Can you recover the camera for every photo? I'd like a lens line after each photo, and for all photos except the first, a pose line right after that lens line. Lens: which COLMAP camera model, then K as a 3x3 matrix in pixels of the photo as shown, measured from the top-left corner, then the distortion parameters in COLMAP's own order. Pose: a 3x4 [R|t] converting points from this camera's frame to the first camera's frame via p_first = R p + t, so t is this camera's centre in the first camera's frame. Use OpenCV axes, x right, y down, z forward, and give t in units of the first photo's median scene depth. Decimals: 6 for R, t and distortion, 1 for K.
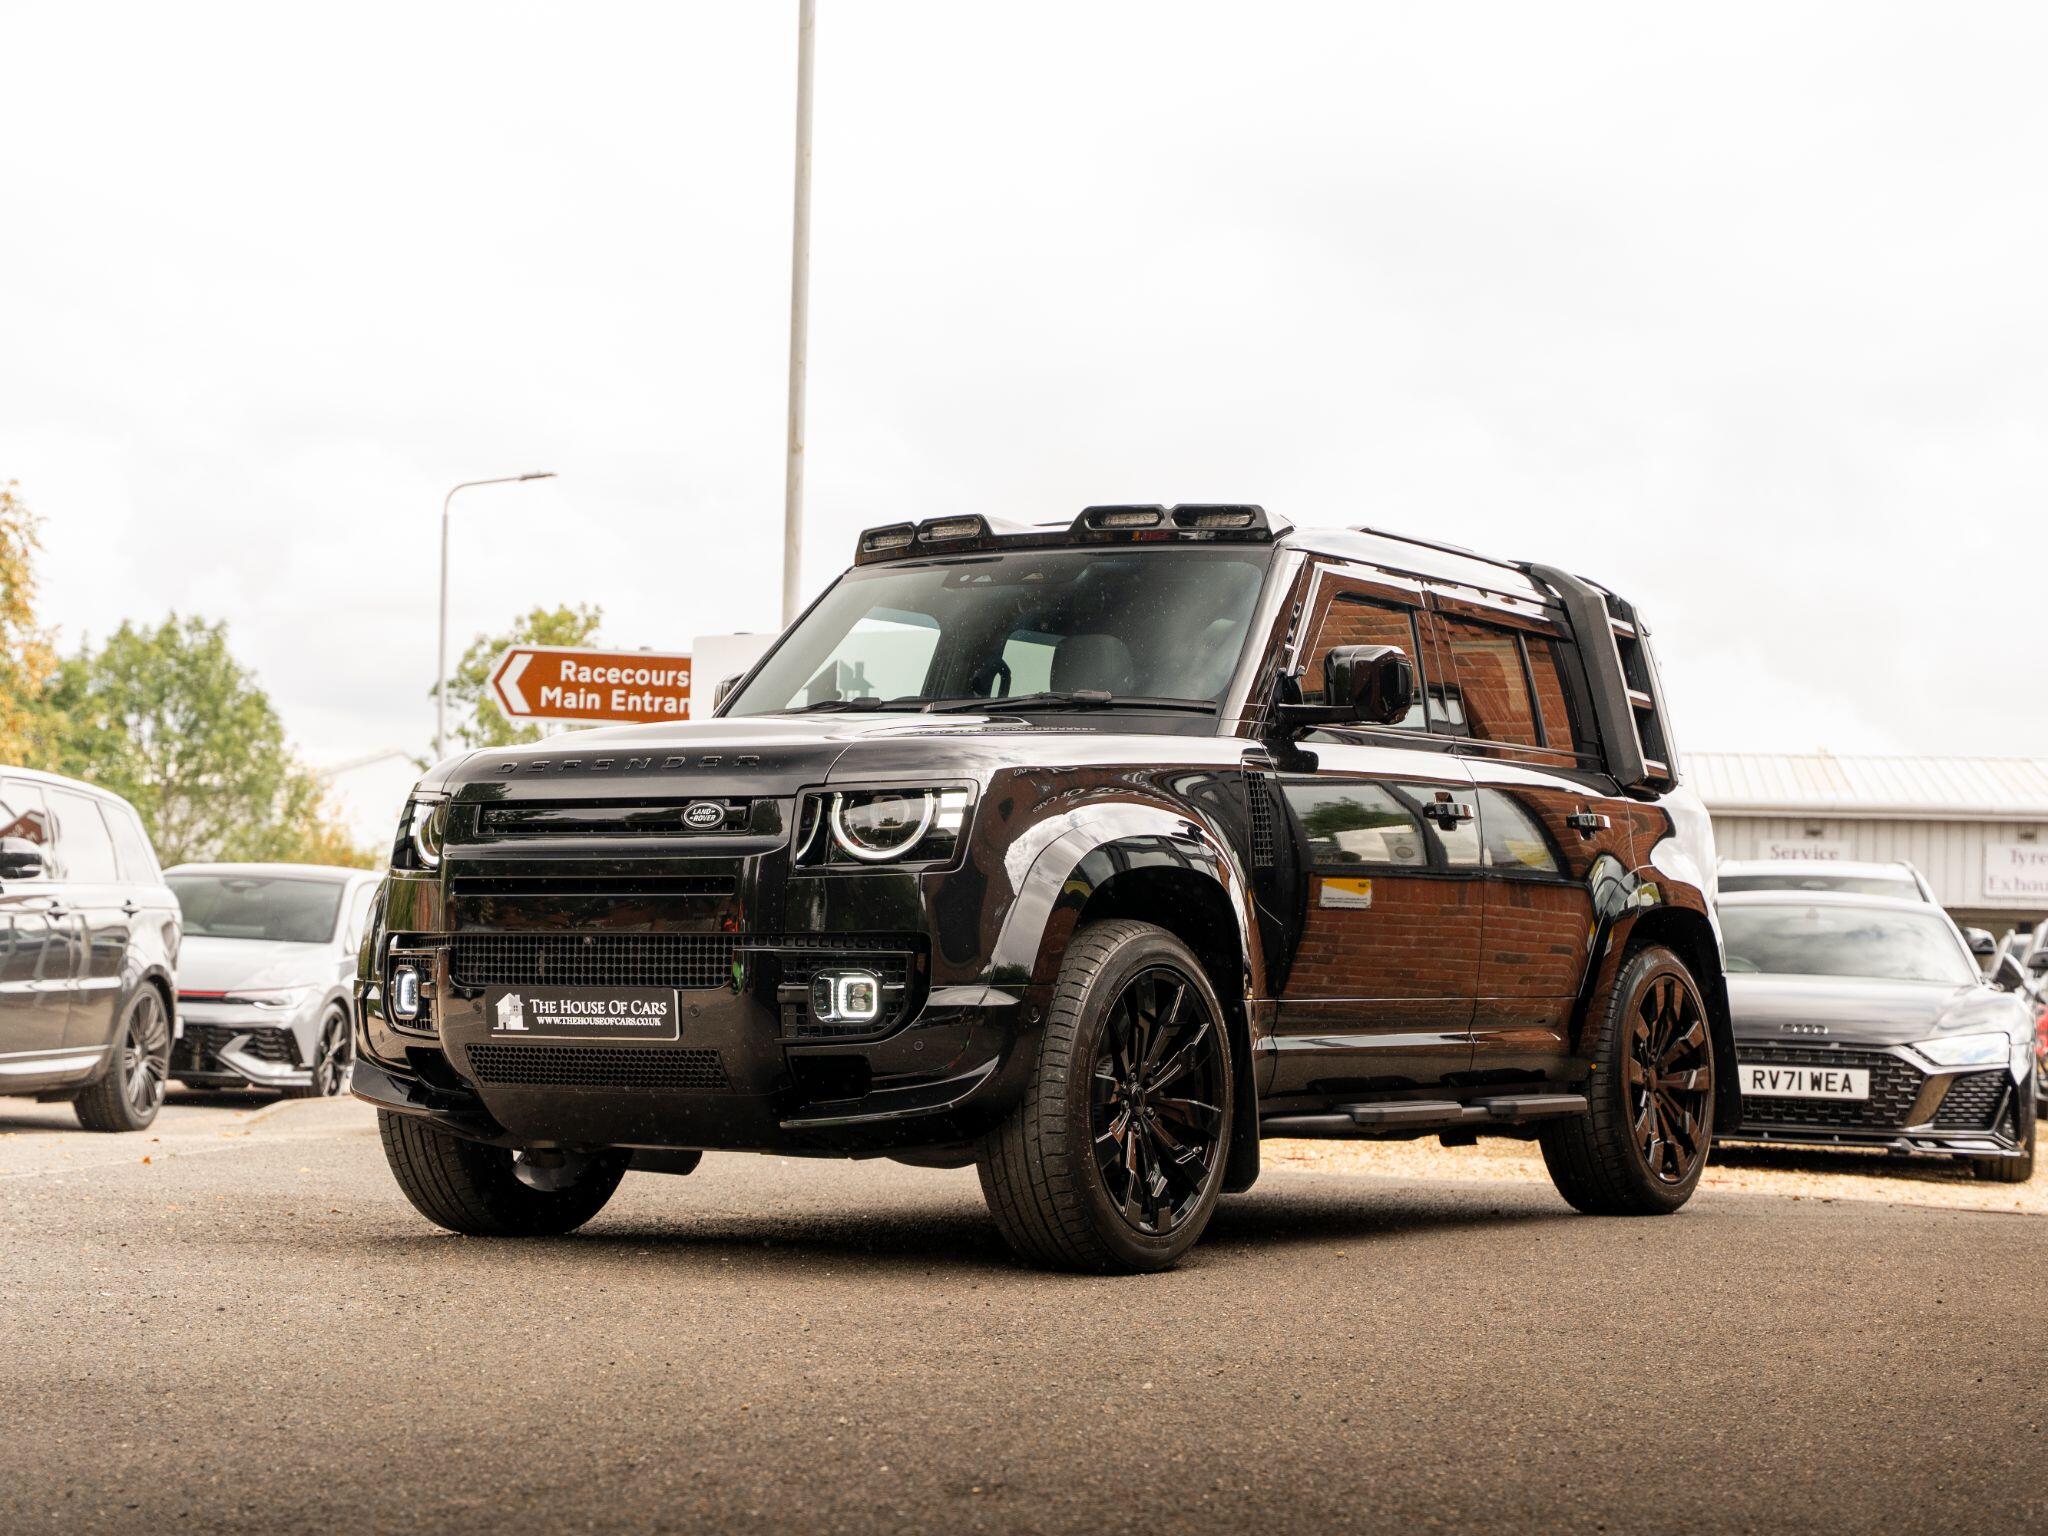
lens RADIAL K [[4020.6, 0, 983.5], [0, 4020.6, 770.3], [0, 0, 1]] dist [0.034553, 0.124798]
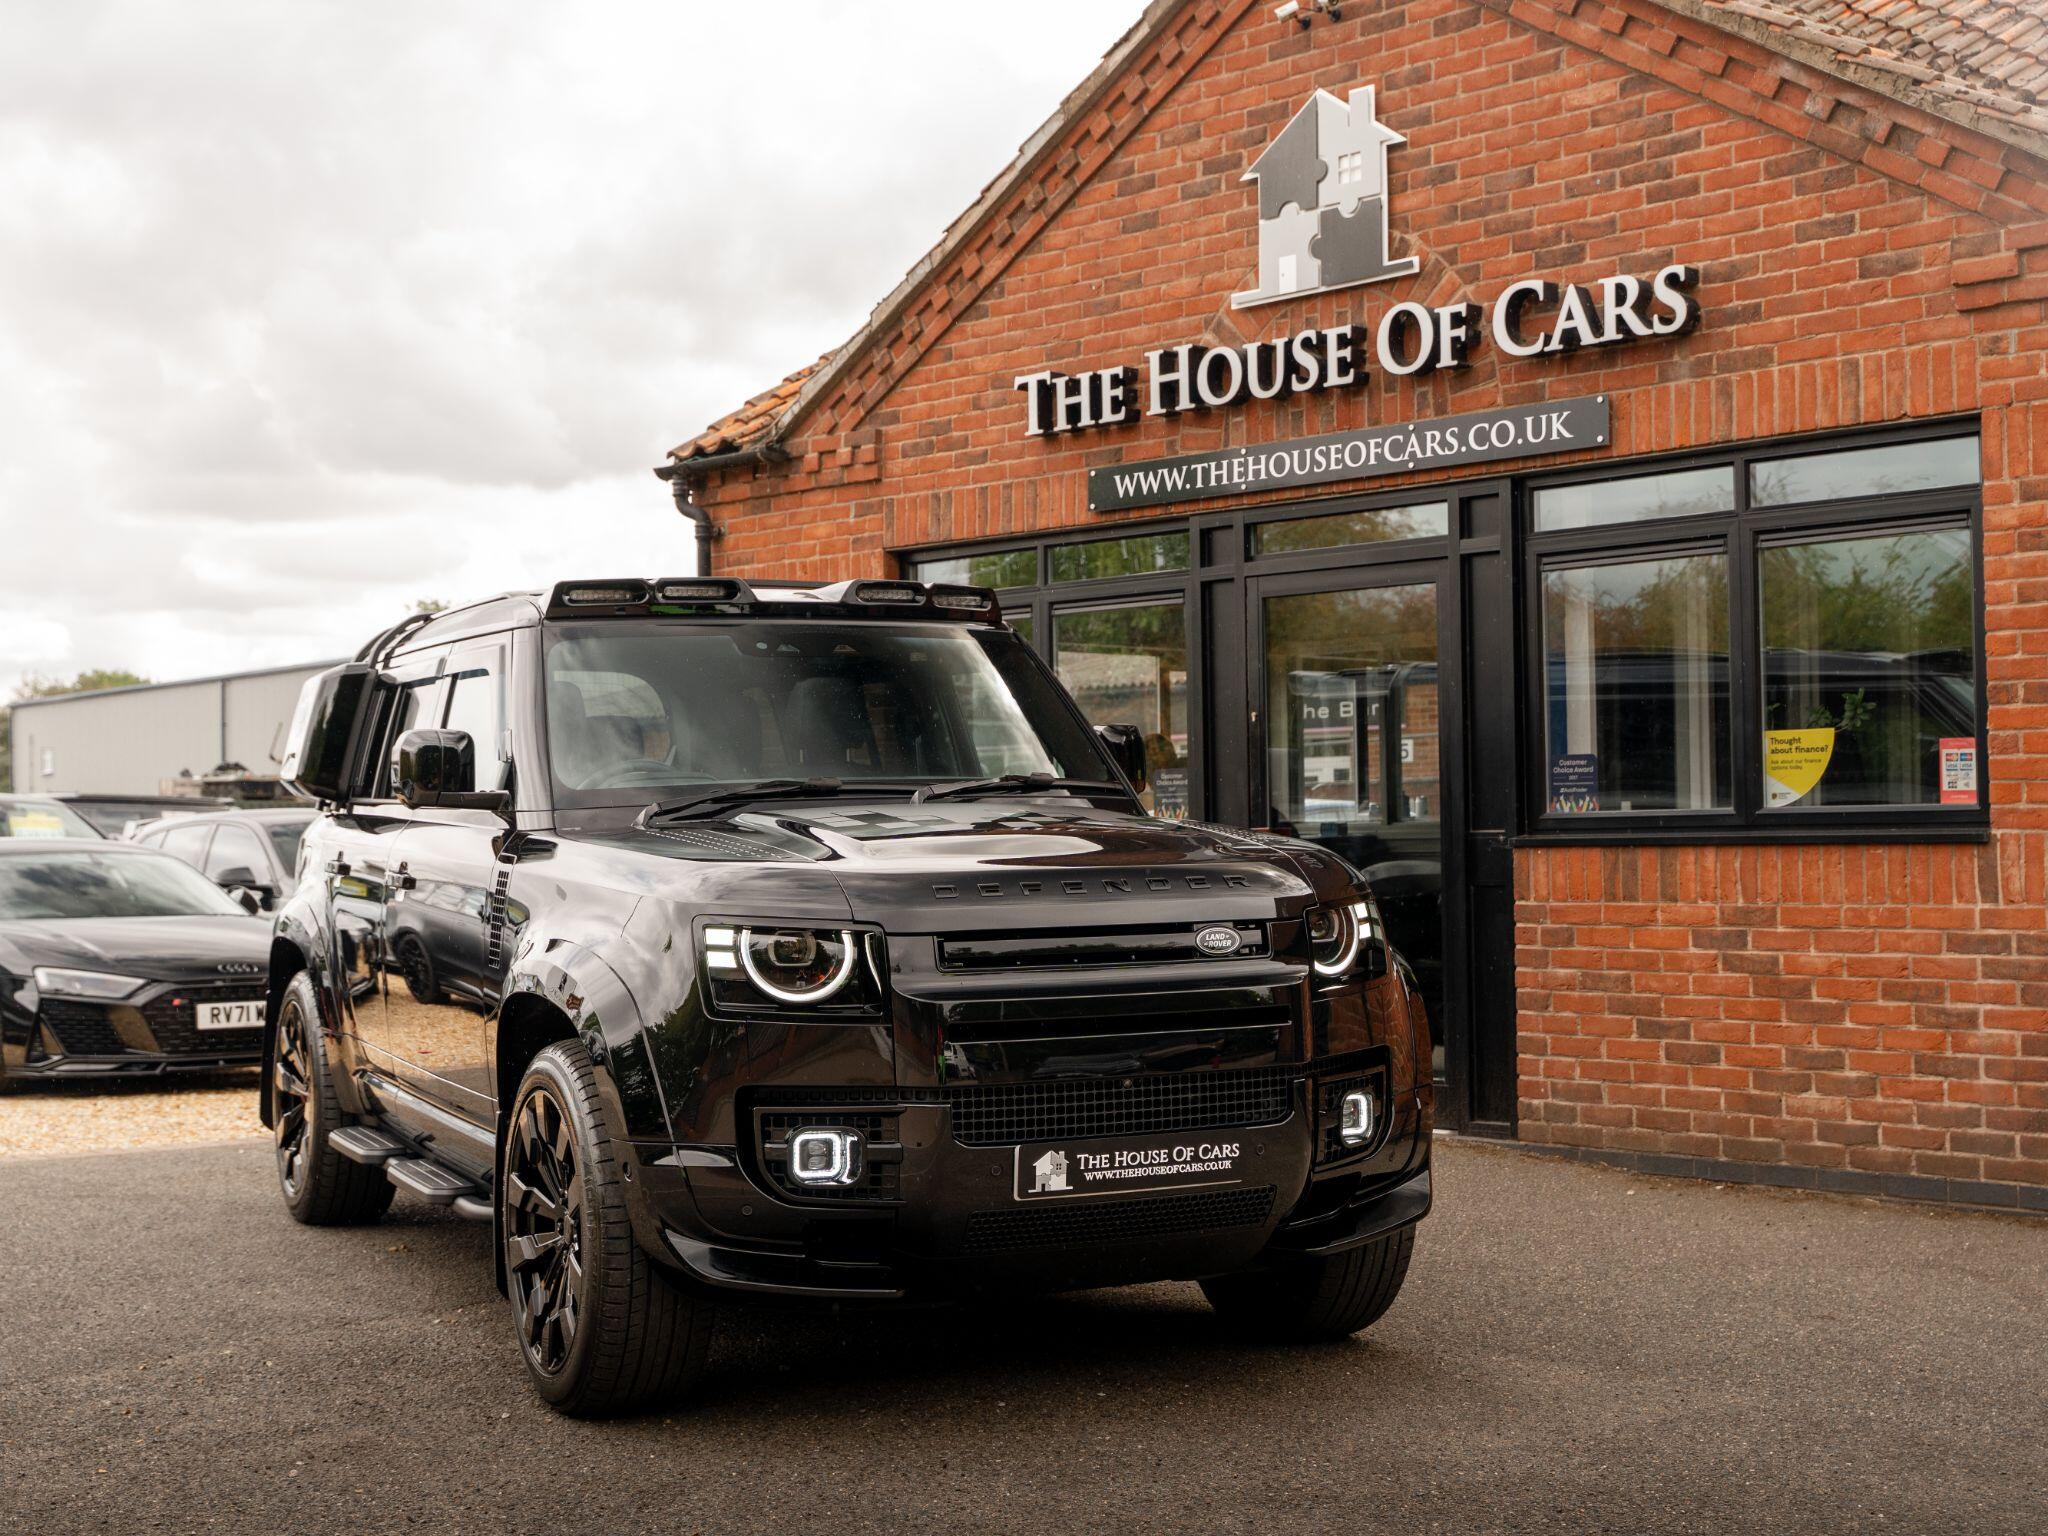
lens RADIAL K [[2761.3, 0, 1025.9], [0, 2761.3, 792.5], [0, 0, 1]] dist [0.010203, -0.016258]
pose [[0.549286, -0.021922, 0.835347, -0.478302], [-0.024476, 0.998805, 0.042306, -0.037606], [-0.835276, -0.043684, 0.548093, 0.509924]]
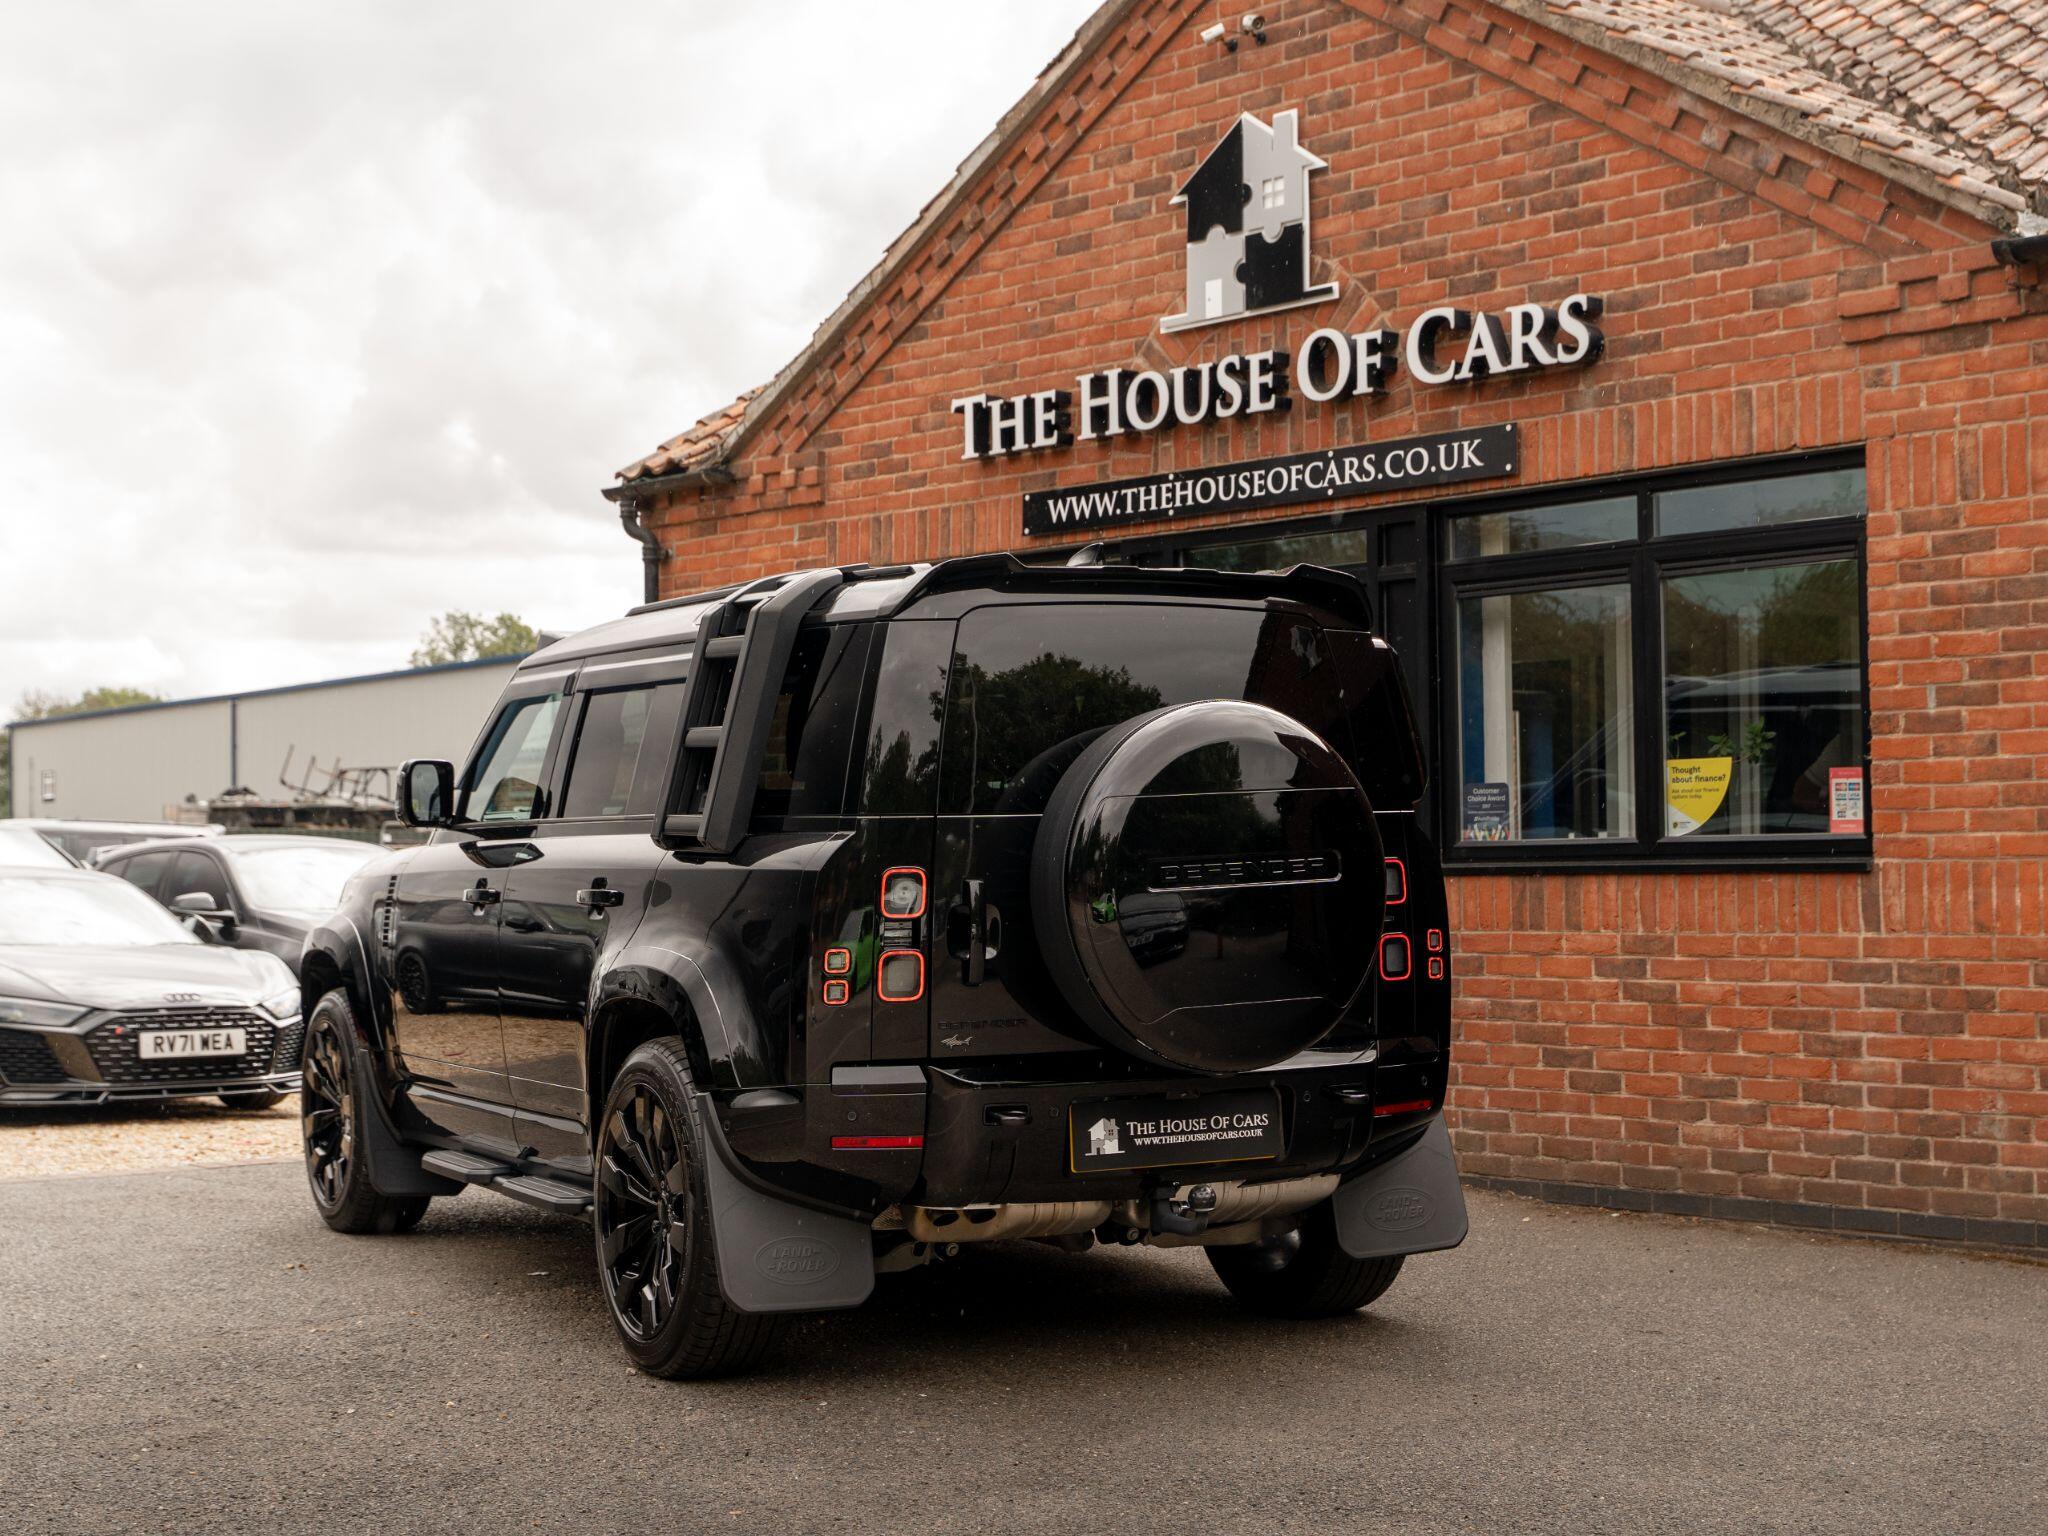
lens RADIAL K [[2984.9, 0, 1055.9], [0, 2984.9, 826.7], [0, 0, 1]] dist [0.010538, -0.027565]
pose [[0.563527, -0.021950, 0.825806, -0.505290], [-0.026321, 0.998662, 0.044505, -0.041143], [-0.825678, -0.046816, 0.562195, 0.433575]]
